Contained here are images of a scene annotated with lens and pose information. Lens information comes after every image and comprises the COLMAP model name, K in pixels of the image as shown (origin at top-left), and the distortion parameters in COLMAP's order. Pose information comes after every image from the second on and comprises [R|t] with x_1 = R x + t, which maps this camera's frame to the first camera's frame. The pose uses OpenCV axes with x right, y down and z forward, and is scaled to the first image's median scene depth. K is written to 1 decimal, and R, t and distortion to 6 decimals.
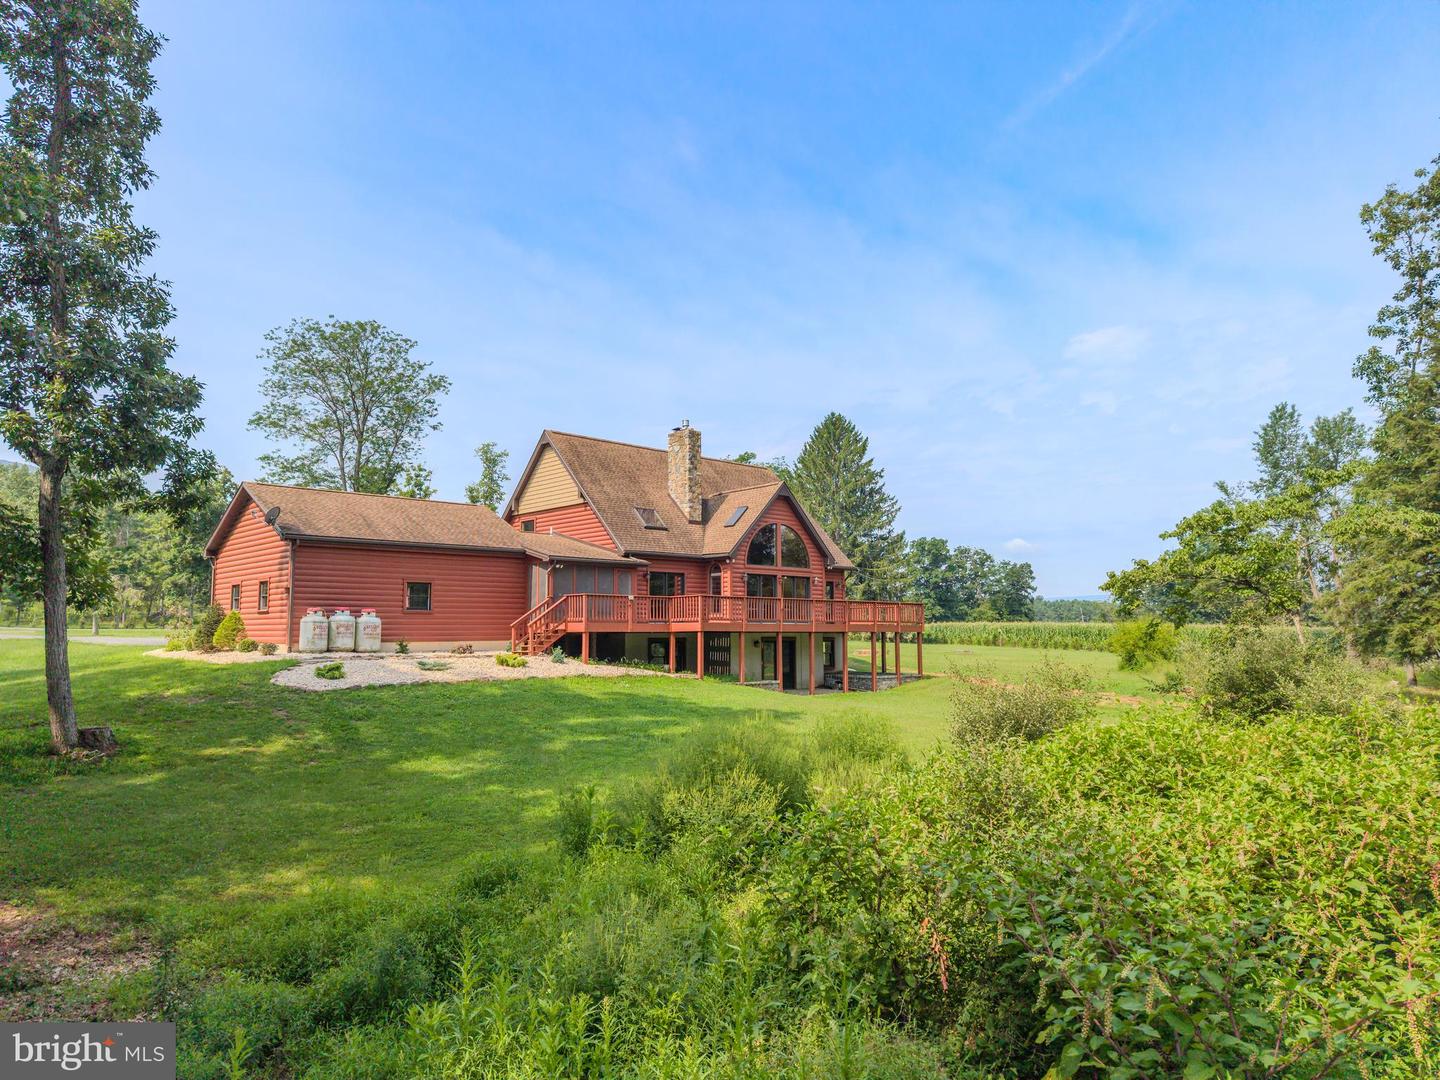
lens RADIAL K [[972.8, 0, 745.5], [0, 972.8, 535.9], [0, 0, 1]] dist [-0.002642, -0.001664]
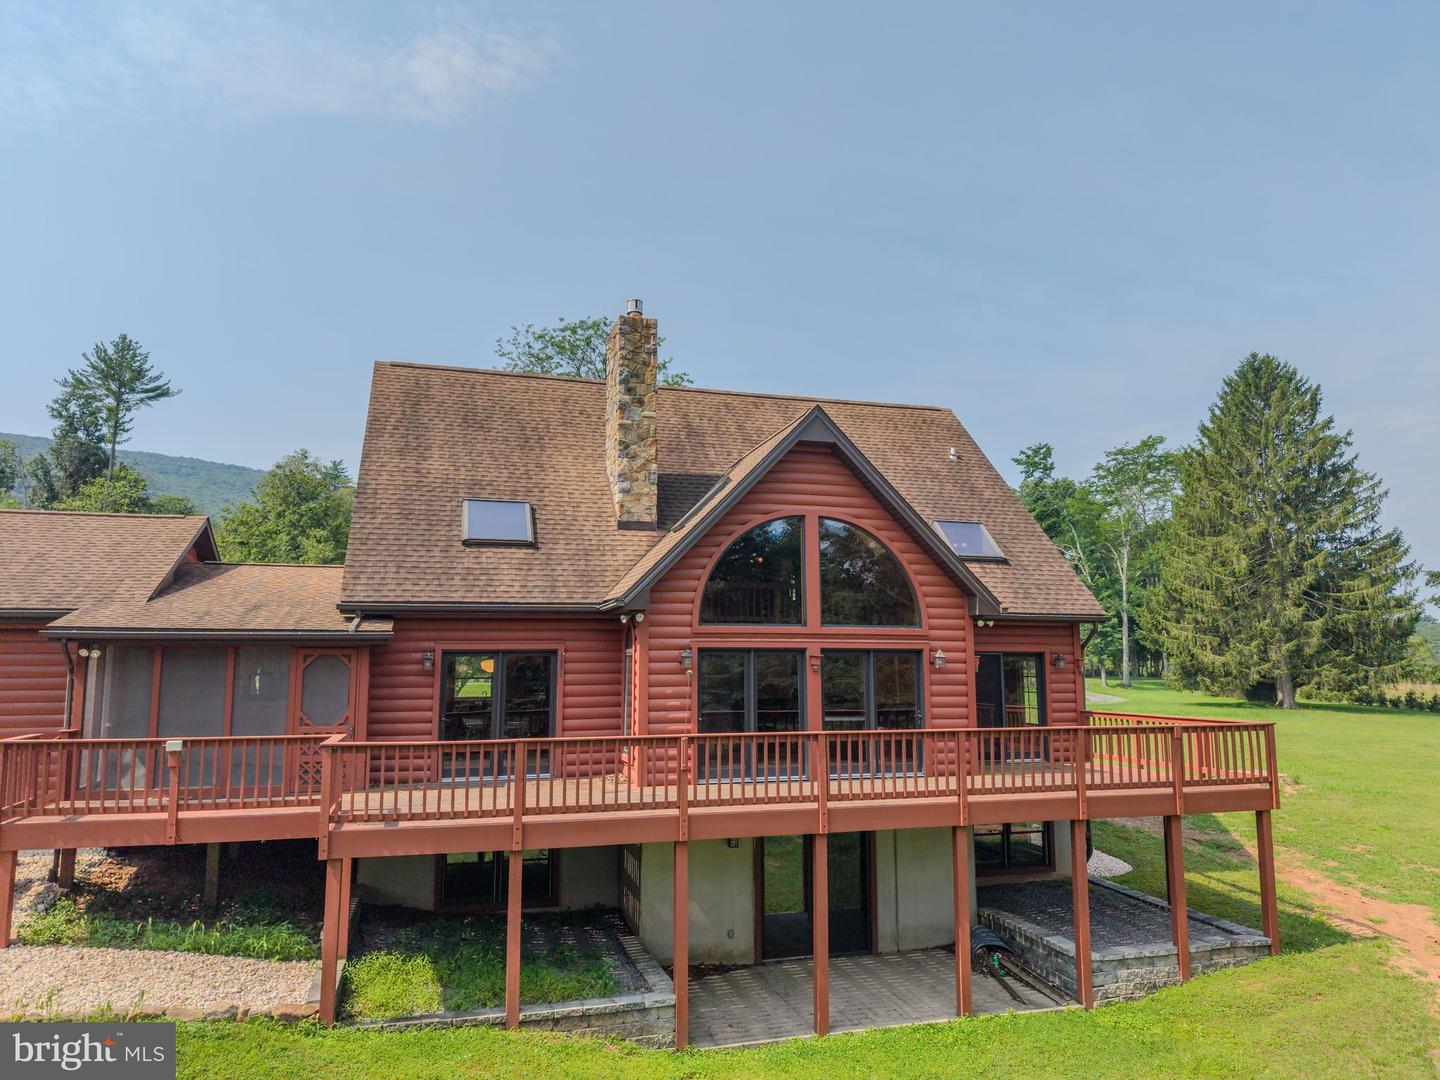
lens RADIAL K [[972.1, 0, 720.0], [0, 972.1, 540.0], [0, 0, 1]] dist [0.004847, -0.001624]
pose [[0.880046, -0.056713, -0.471489, 0.092226], [0.045708, 0.998350, -0.034770, 0.004498], [0.472683, 0.009048, 0.881186, 0.319729]]
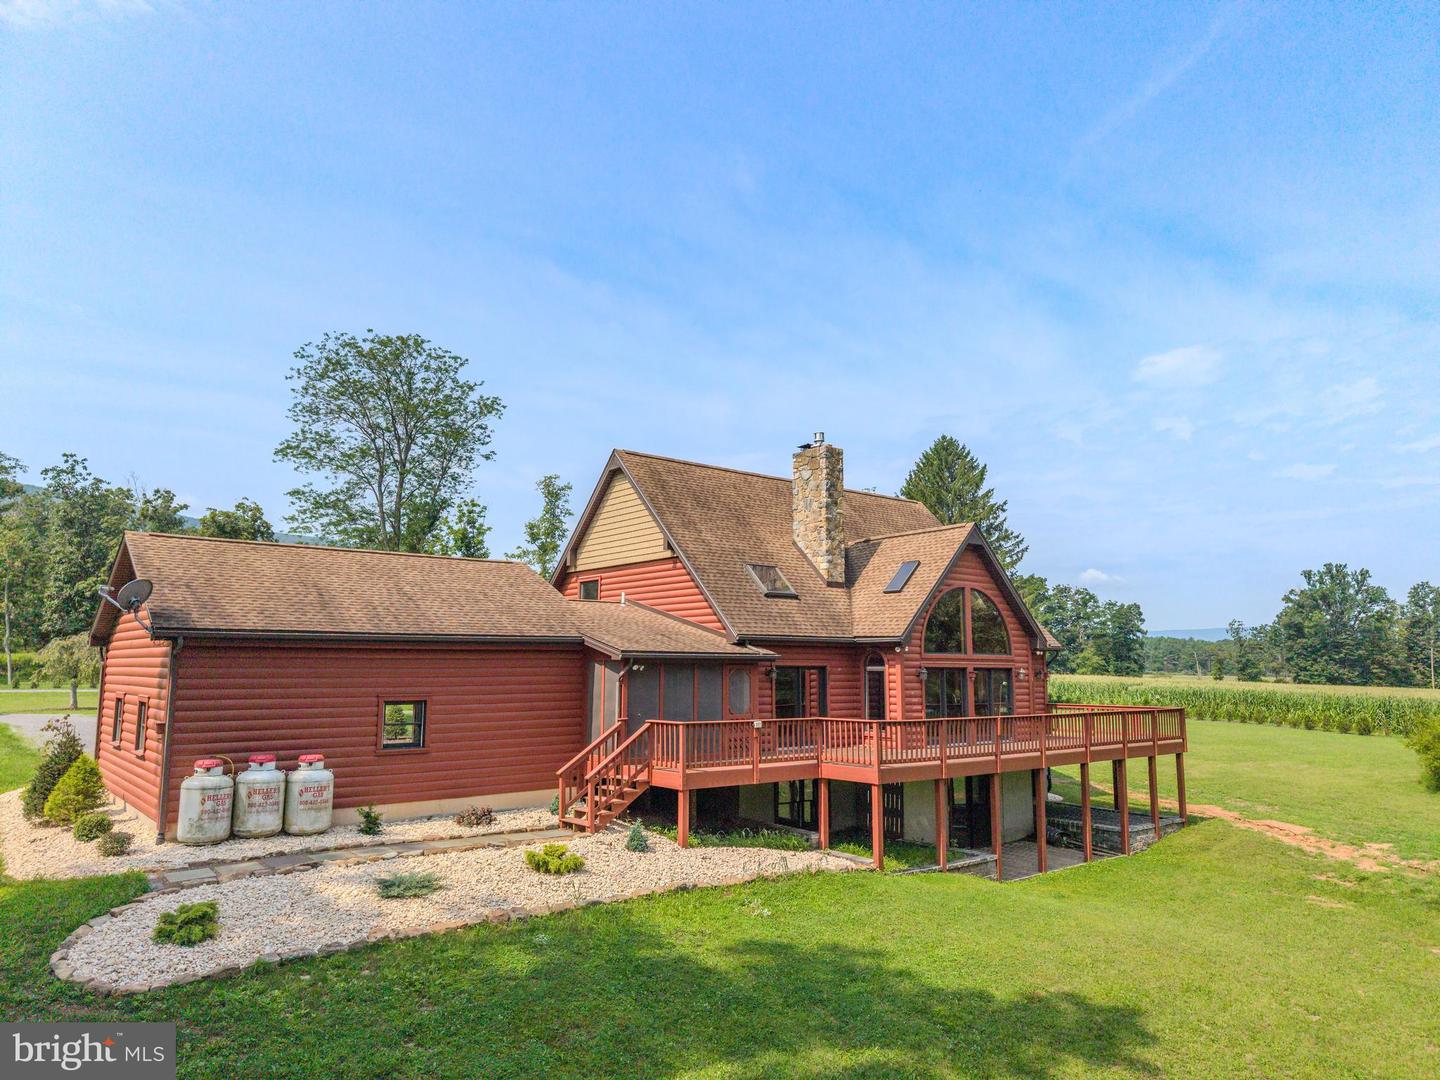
lens RADIAL K [[972.1, 0, 720.0], [0, 972.1, 540.0], [0, 0, 1]] dist [0.004847, -0.001624]
pose [[0.995961, -0.002527, -0.089749, -0.036056], [-0.000060, 0.999585, -0.028816, -0.012910], [0.089784, 0.028705, 0.995547, 0.167385]]
